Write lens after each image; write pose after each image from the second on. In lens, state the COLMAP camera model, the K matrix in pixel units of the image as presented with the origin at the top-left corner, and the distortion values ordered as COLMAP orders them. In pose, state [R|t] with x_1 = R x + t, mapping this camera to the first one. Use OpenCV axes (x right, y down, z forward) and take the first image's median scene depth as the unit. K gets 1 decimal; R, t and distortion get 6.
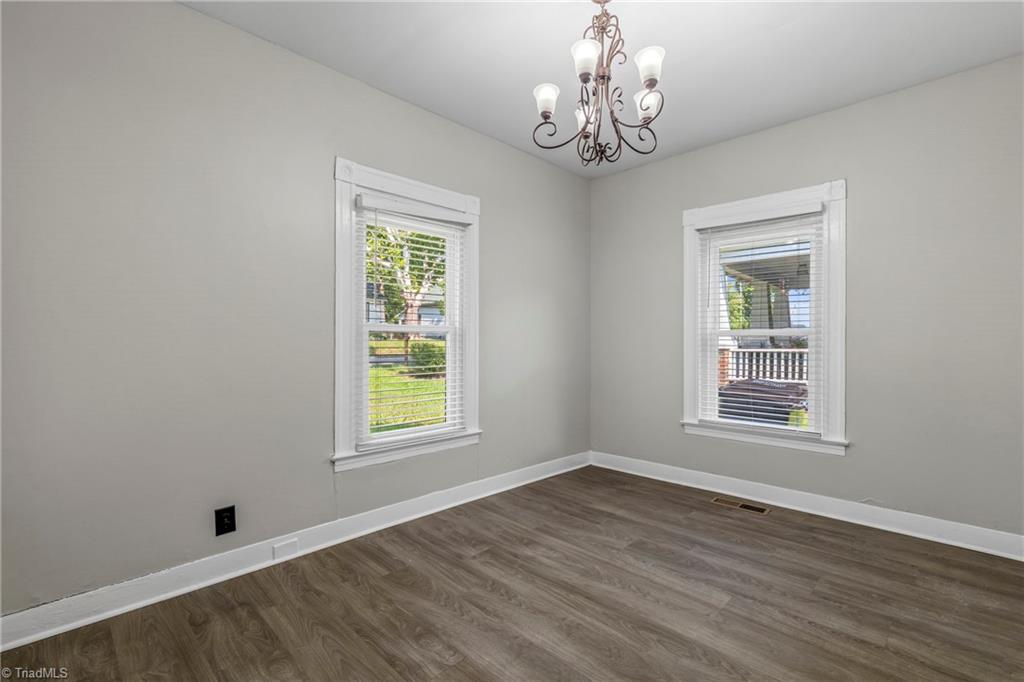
lens RADIAL K [[467.7, 0, 512.0], [0, 467.7, 341.0], [0, 0, 1]] dist [0.001190, -0.000050]
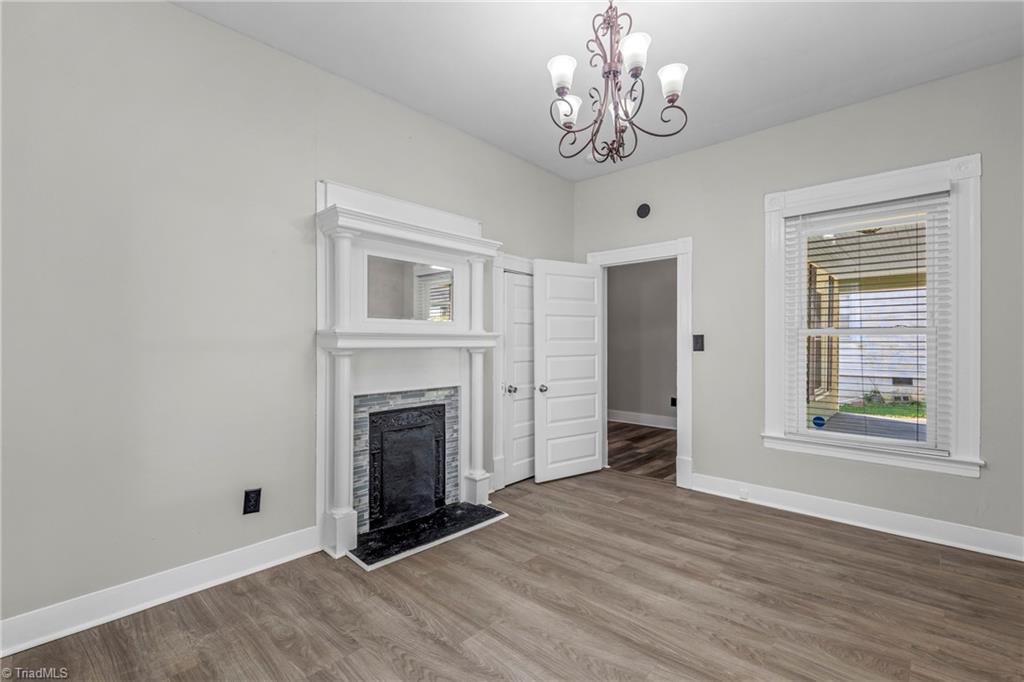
lens RADIAL K [[467.7, 0, 512.0], [0, 467.7, 341.0], [0, 0, 1]] dist [0.001190, -0.000050]
pose [[-0.999260, -0.003438, -0.038315, 0.437882], [-0.003334, 0.999991, -0.002768, 0.000378], [0.038324, -0.002638, -0.999262, 1.979616]]
